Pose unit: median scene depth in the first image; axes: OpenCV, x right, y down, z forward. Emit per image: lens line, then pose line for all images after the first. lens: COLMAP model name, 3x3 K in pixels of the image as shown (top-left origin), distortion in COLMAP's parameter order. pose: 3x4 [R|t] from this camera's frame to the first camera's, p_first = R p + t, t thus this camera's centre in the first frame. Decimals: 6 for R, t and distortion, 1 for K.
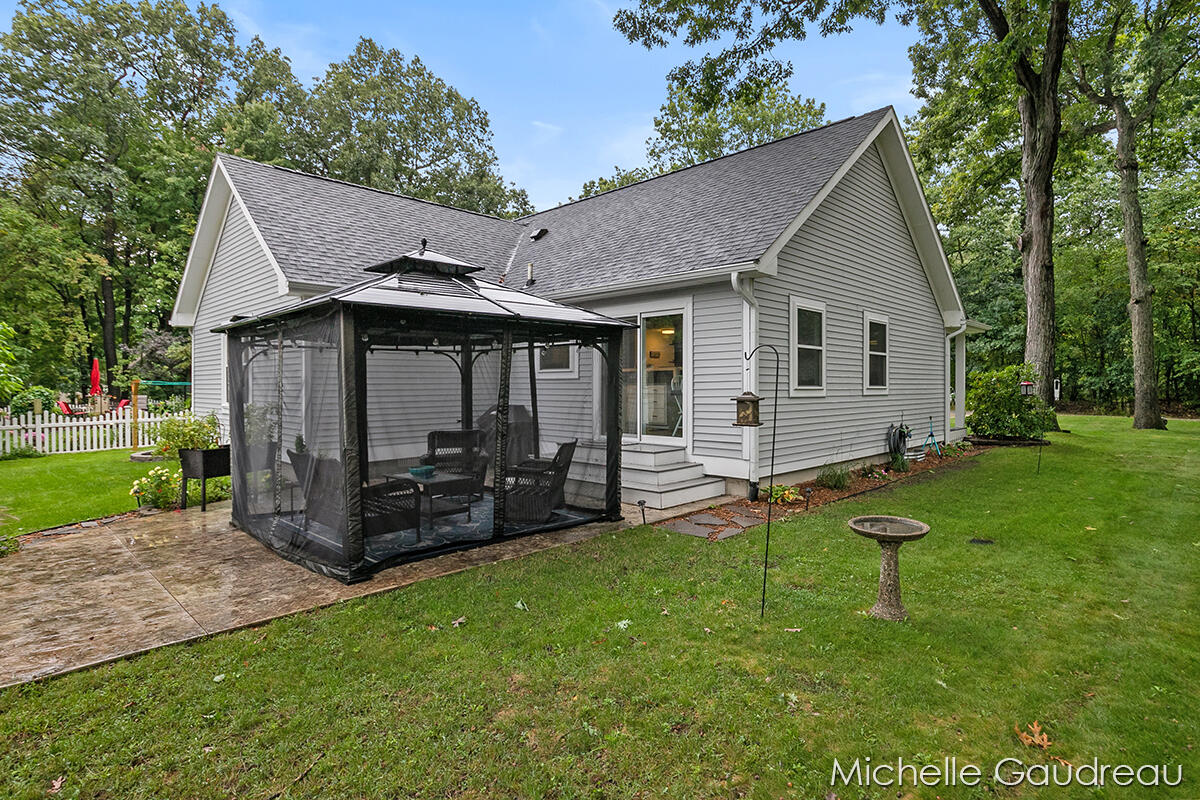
lens RADIAL K [[637.7, 0, 607.9], [0, 637.7, 374.4], [0, 0, 1]] dist [-0.019096, 0.005792]
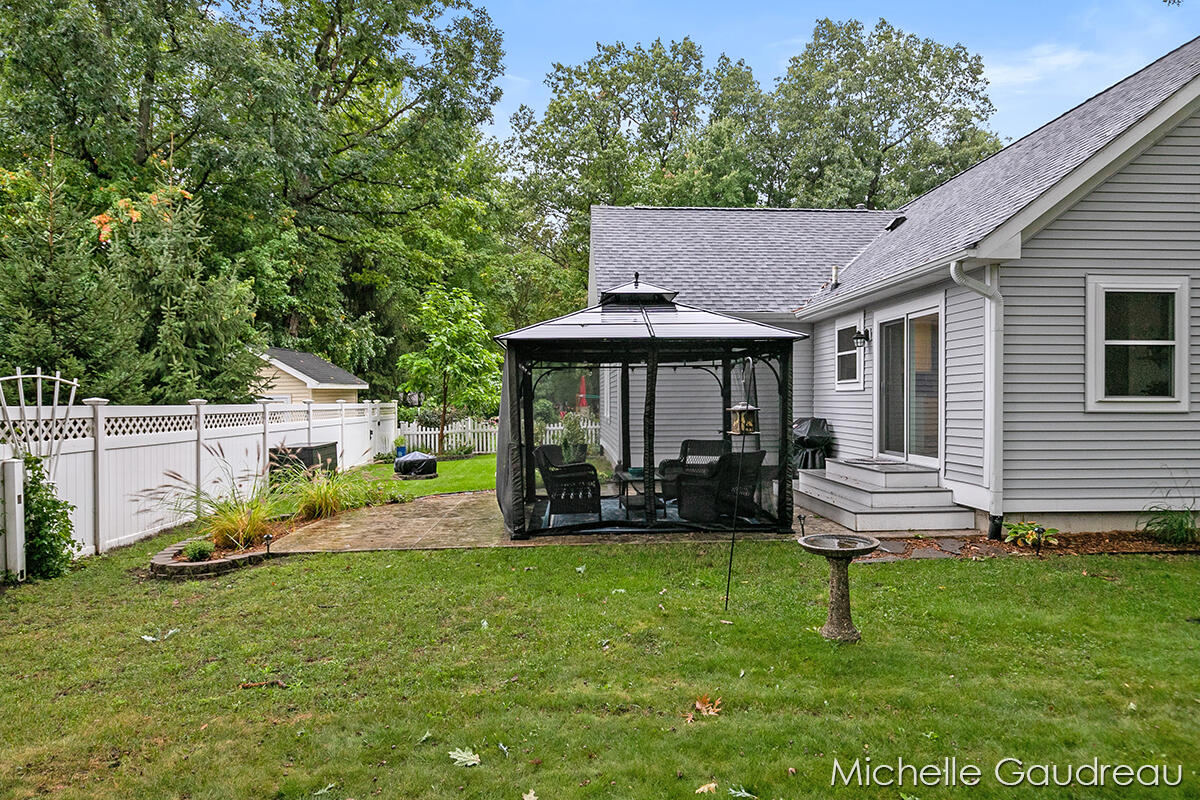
lens RADIAL K [[742.2, 0, 600.0], [0, 742.2, 405.7], [0, 0, 1]] dist [-0.018577, -0.003311]
pose [[0.722938, 0.004241, -0.690900, 0.465703], [0.014405, 0.999671, 0.021210, 0.001217], [0.690763, -0.025286, 0.722639, -0.025727]]
